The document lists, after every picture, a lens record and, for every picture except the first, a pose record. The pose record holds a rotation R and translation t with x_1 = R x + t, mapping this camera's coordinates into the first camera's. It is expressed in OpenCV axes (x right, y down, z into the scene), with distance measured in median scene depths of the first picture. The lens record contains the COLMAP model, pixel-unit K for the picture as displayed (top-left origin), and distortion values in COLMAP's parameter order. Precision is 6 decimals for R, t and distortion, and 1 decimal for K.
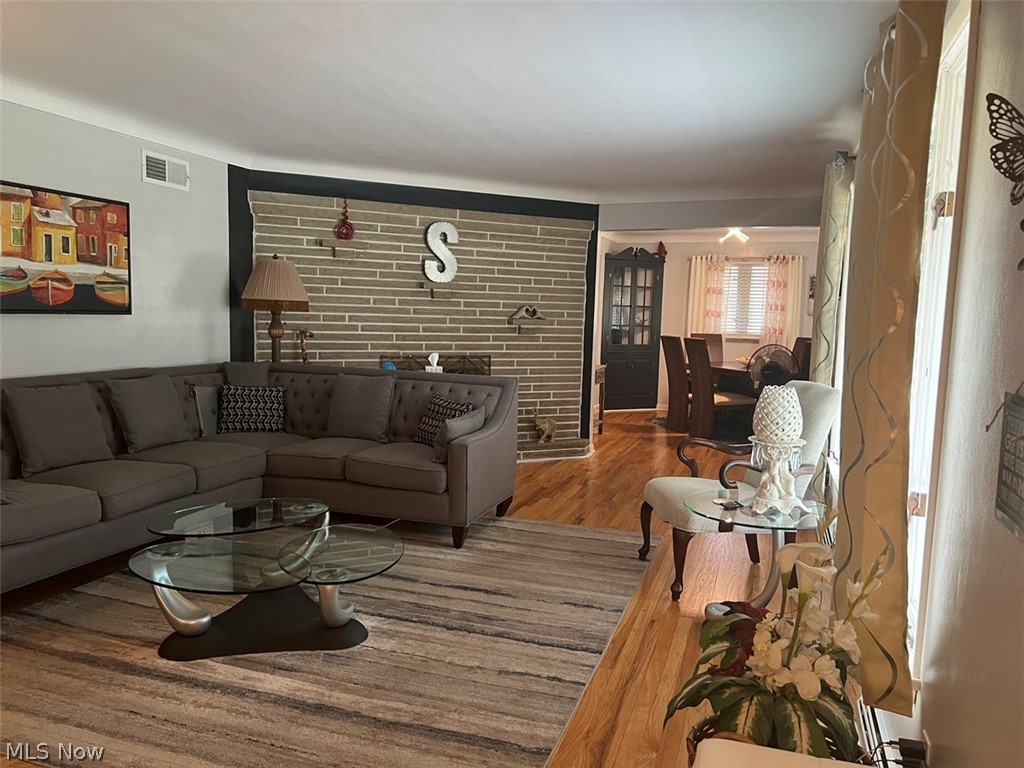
lens RADIAL K [[766.2, 0, 512.2], [0, 766.2, 385.0], [0, 0, 1]] dist [0.034643, -0.004020]
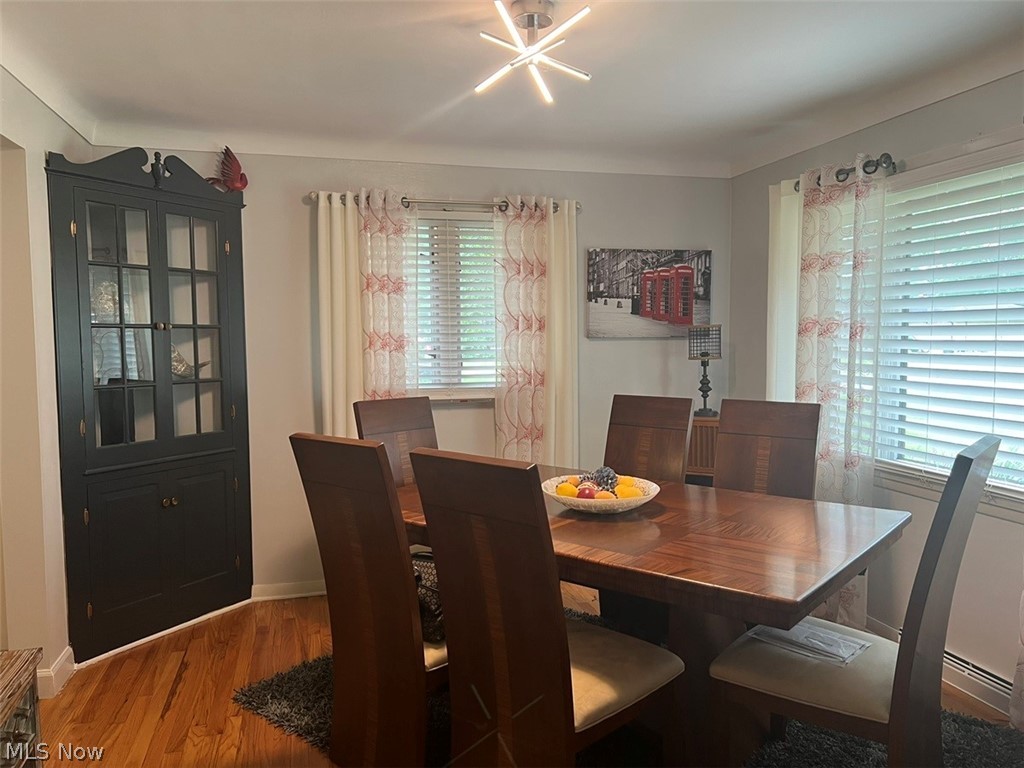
lens RADIAL K [[766.2, 0, 513.4], [0, 766.2, 402.1], [0, 0, 1]] dist [0.034643, -0.004020]
pose [[0.832478, -0.077084, 0.548669, 0.096395], [0.077745, 0.996729, 0.022071, -0.064264], [-0.548576, 0.024283, 0.835748, 0.624947]]
